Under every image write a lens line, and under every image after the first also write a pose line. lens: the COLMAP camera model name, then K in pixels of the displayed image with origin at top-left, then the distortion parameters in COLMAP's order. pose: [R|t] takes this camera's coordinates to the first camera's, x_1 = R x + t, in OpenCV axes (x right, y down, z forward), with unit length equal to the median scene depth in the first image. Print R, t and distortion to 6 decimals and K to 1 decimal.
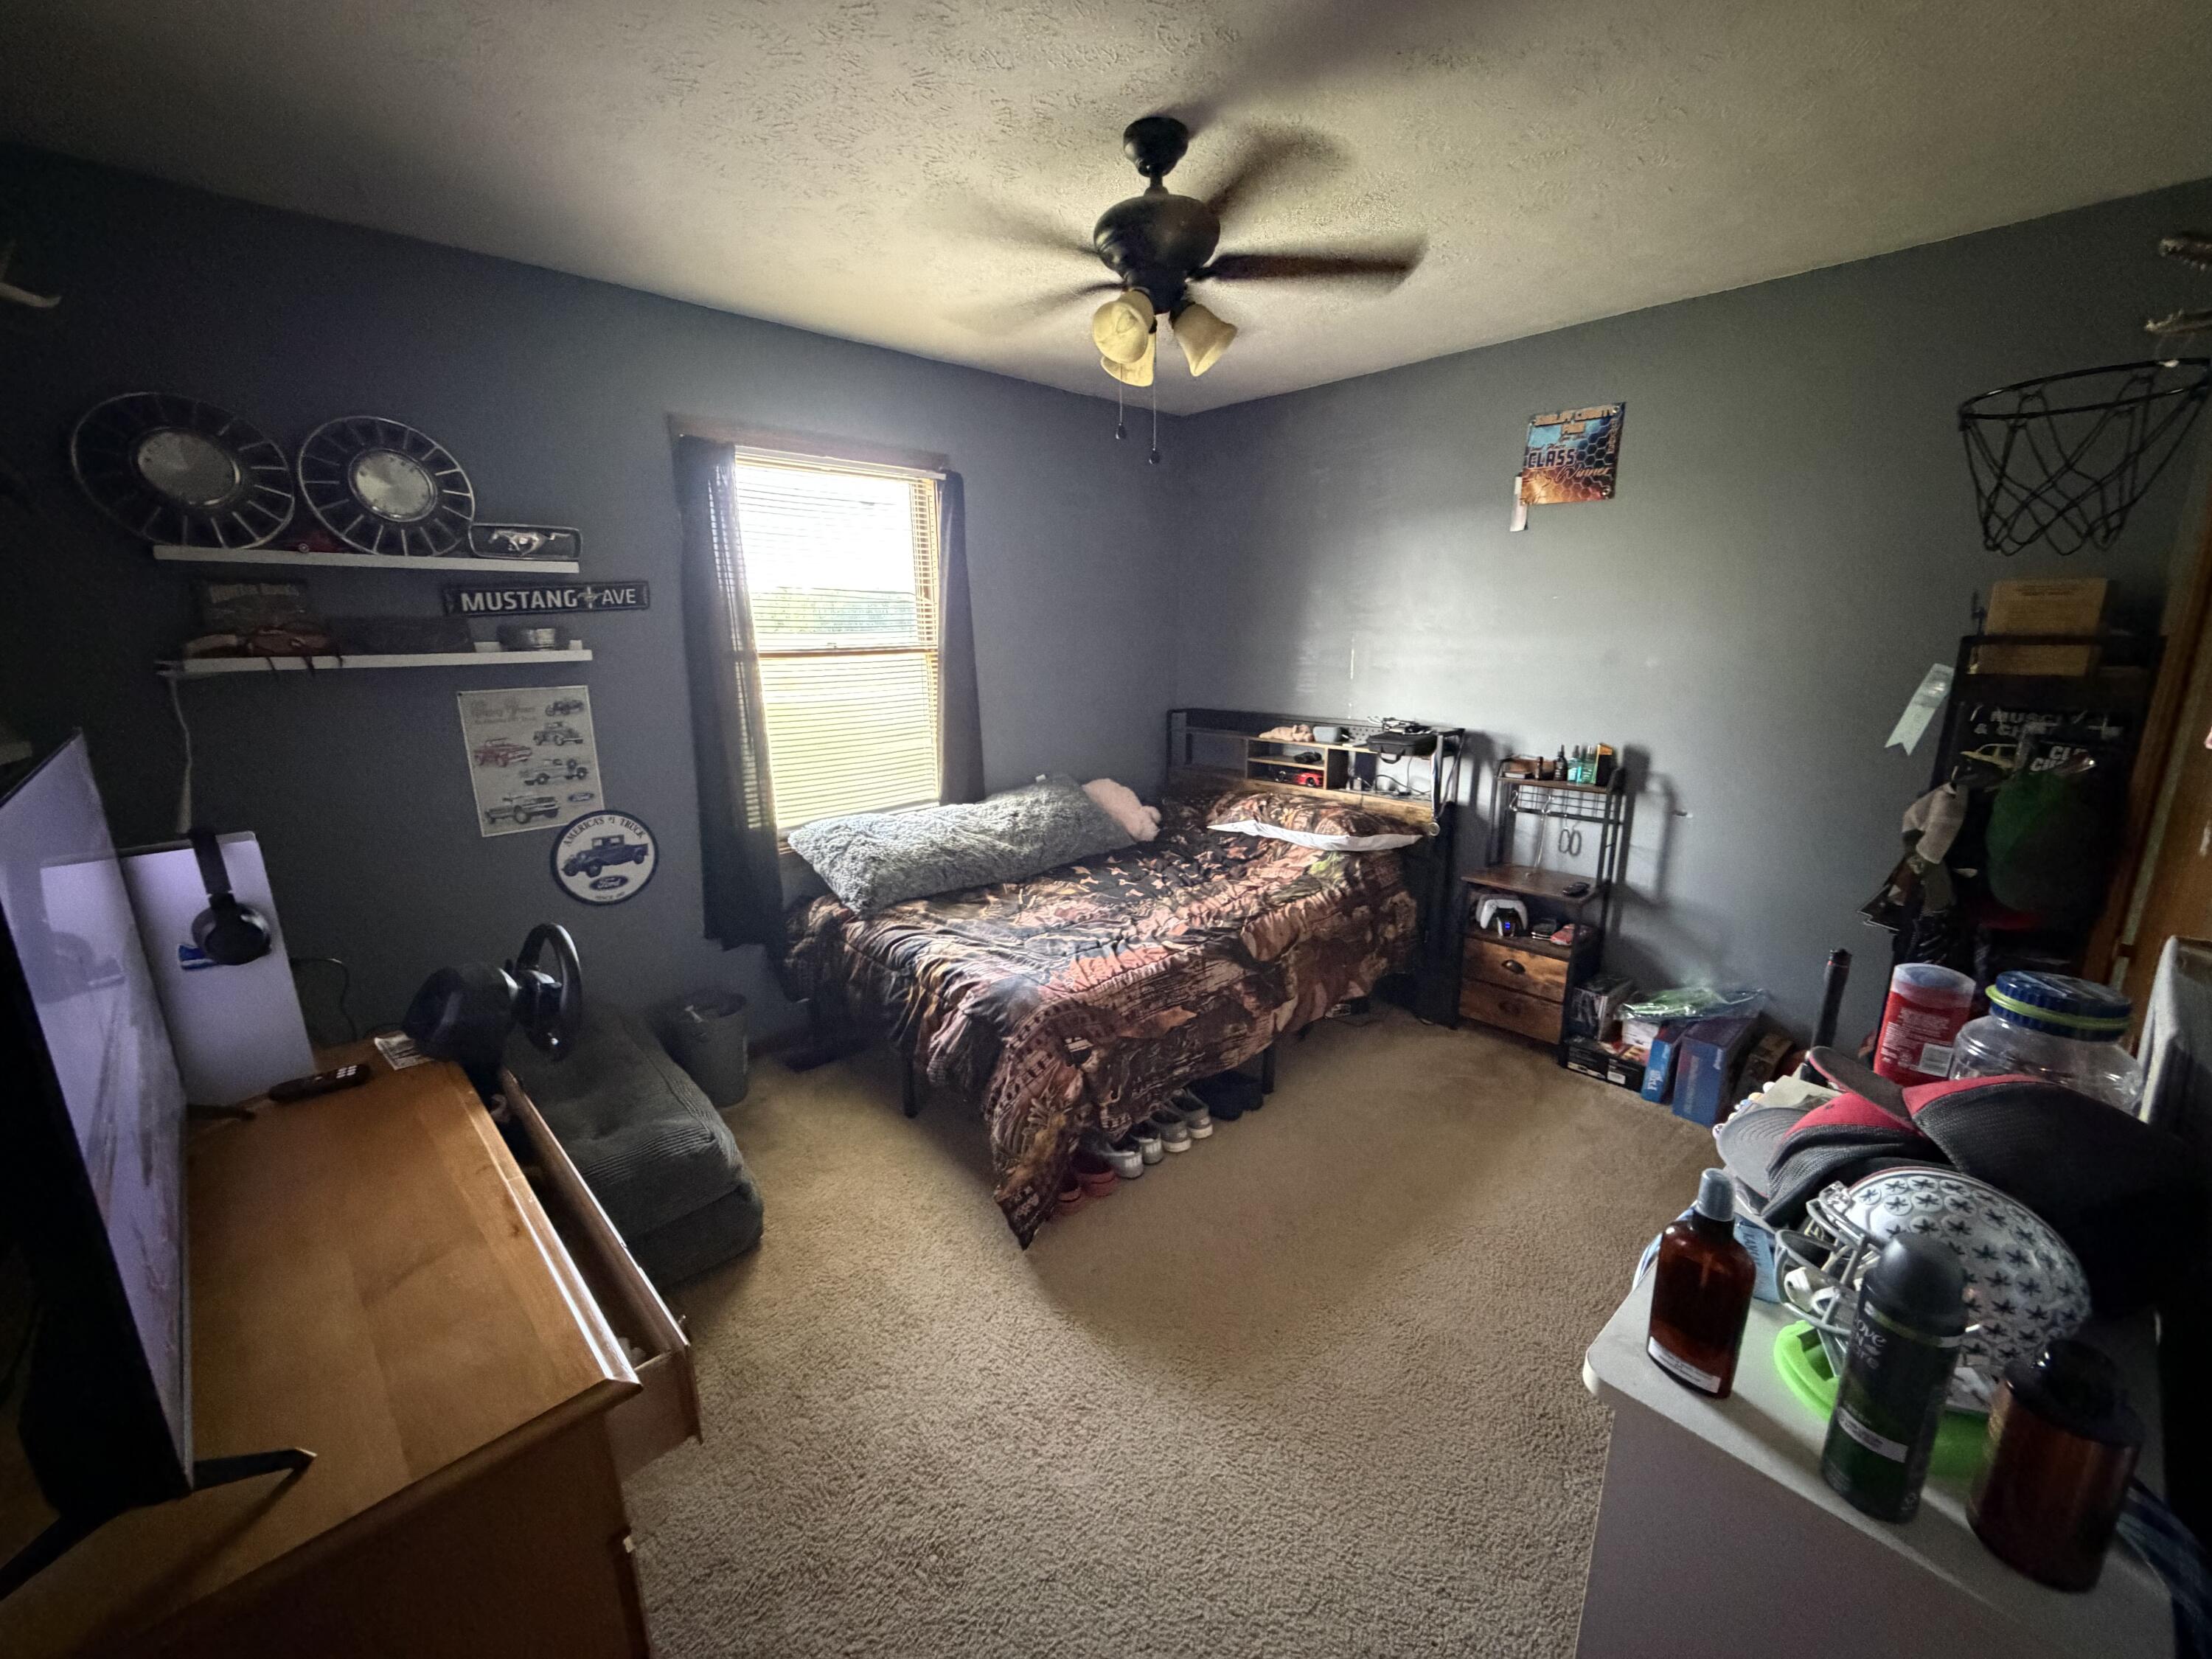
lens RADIAL K [[880.6, 0, 1104.4], [0, 880.6, 834.0], [0, 0, 1]] dist [0.000002, -0.000369]
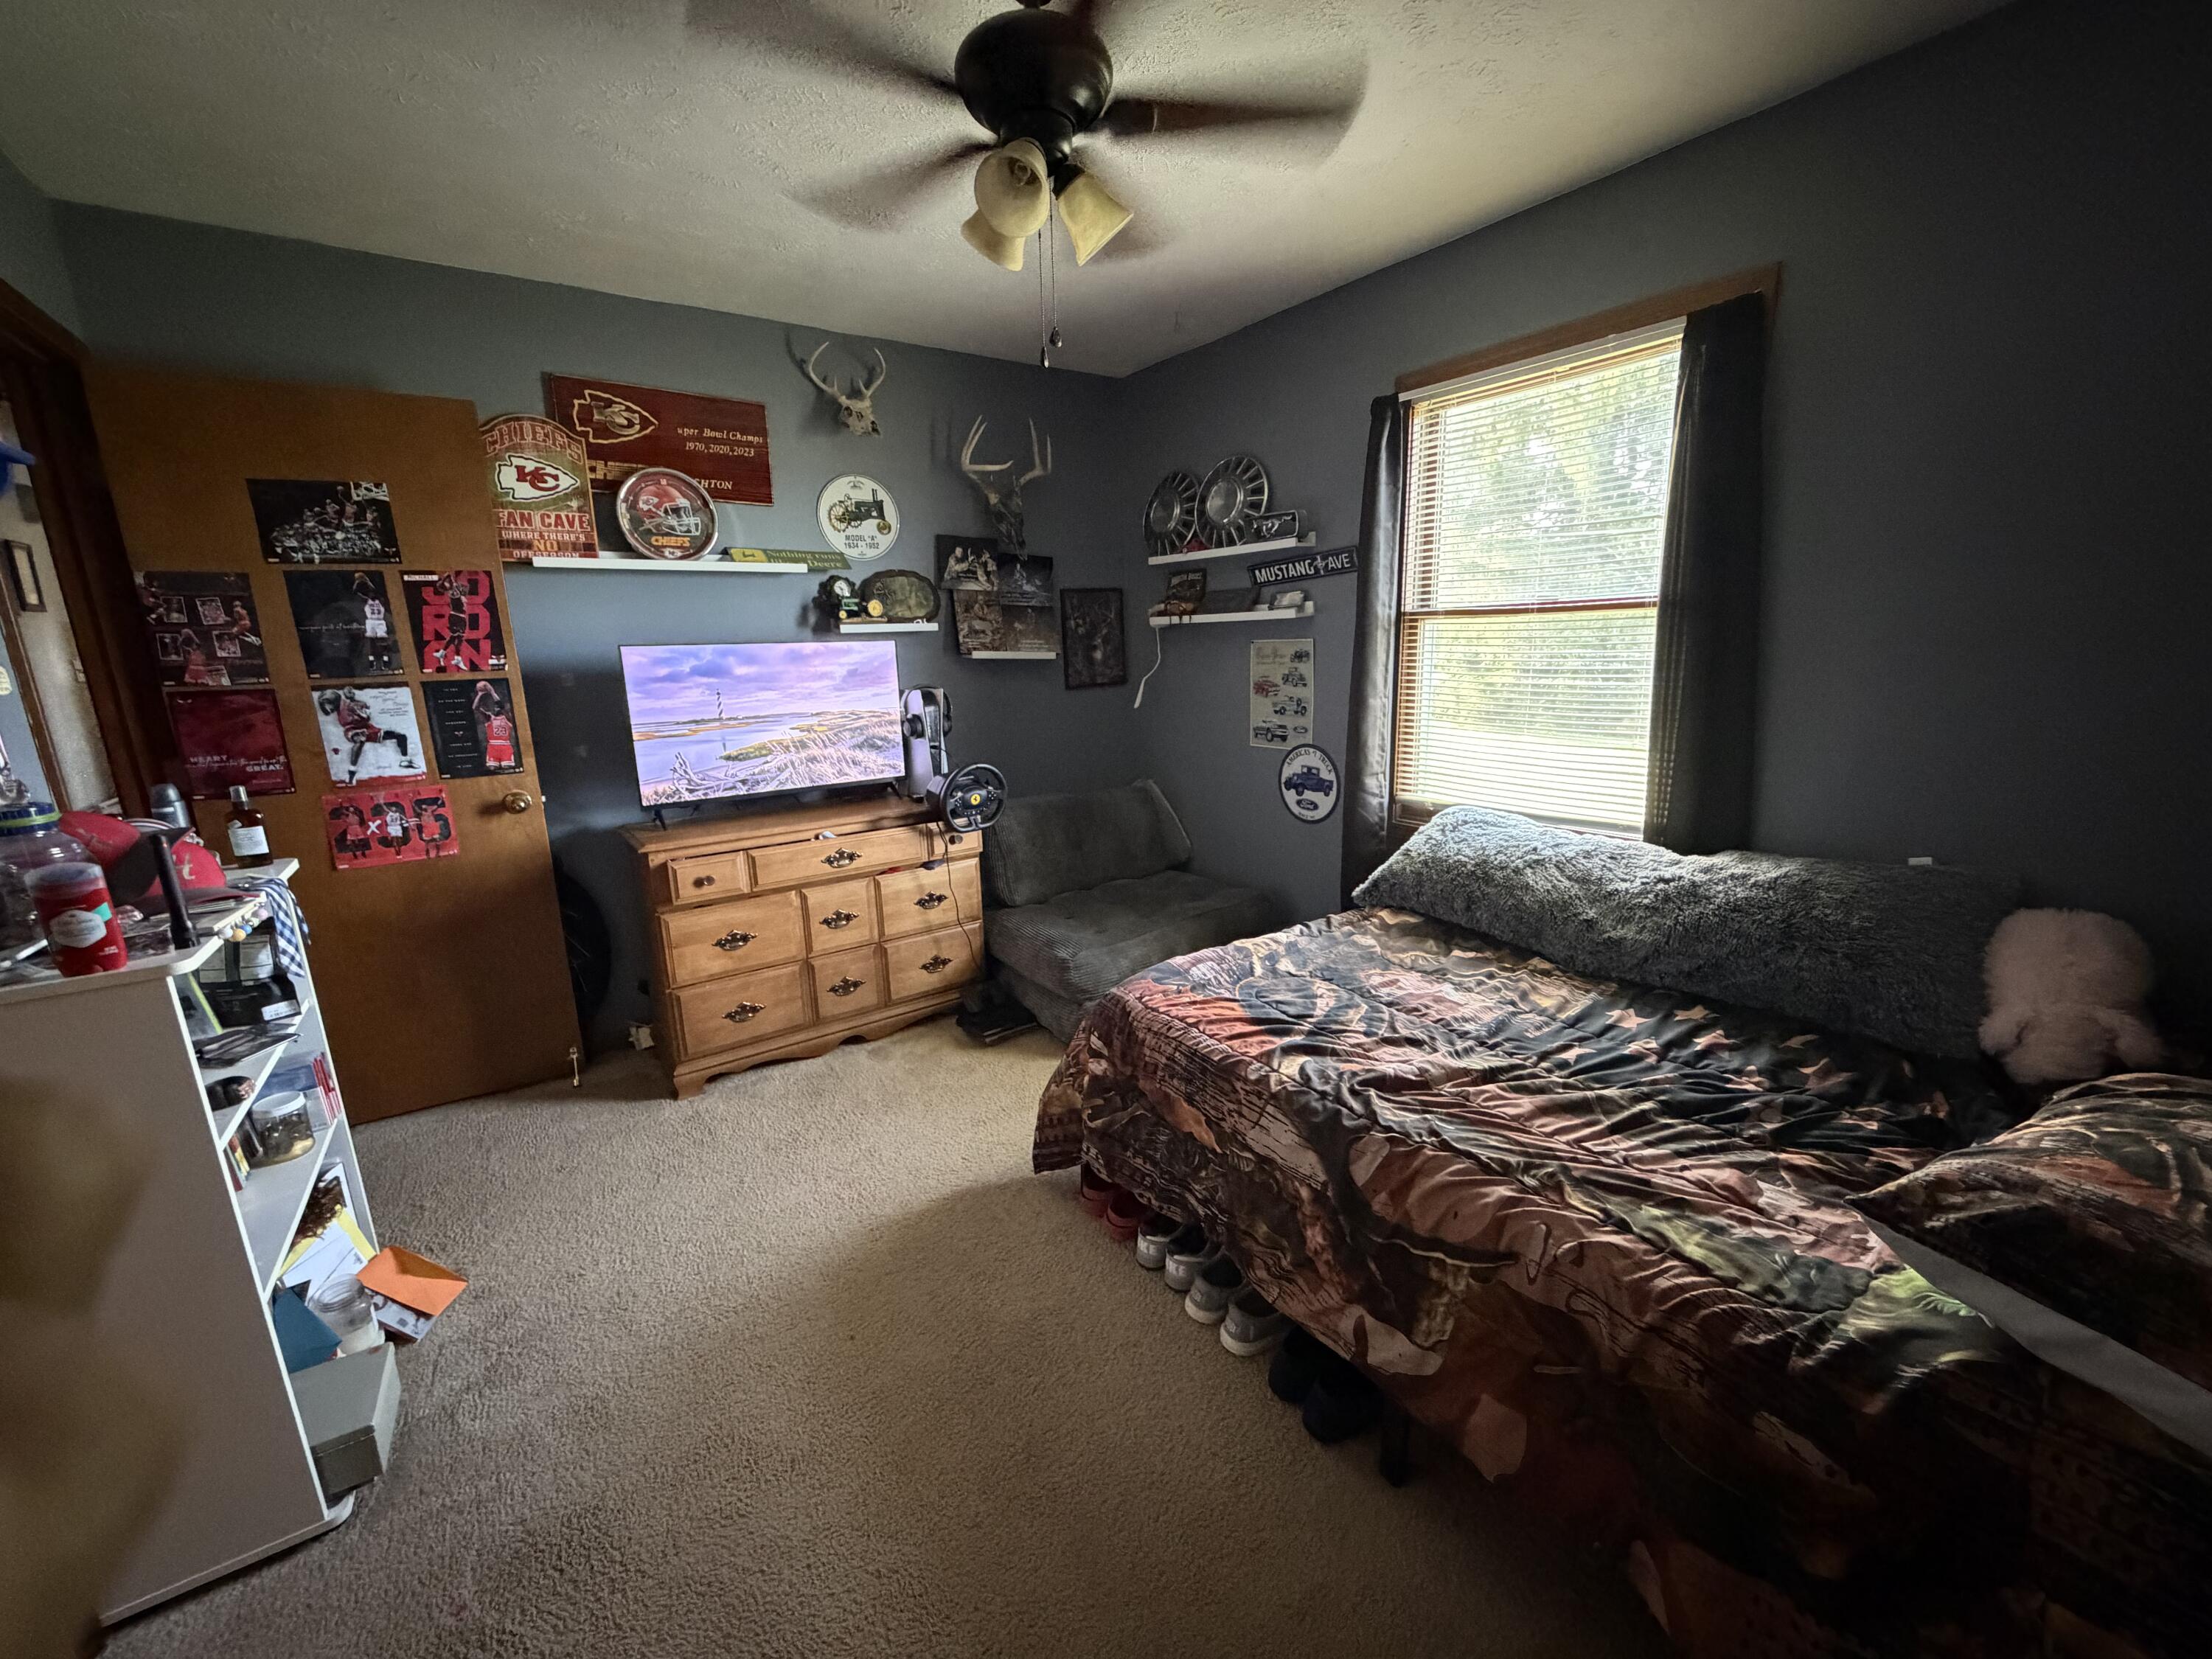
lens RADIAL K [[880.6, 0, 1104.4], [0, 880.6, 834.0], [0, 0, 1]] dist [0.000002, -0.000369]
pose [[-0.151102, 0.228560, -0.961732, 0.668125], [-0.198157, 0.946151, 0.255991, -0.165010], [0.968453, 0.229255, -0.097675, 0.884866]]
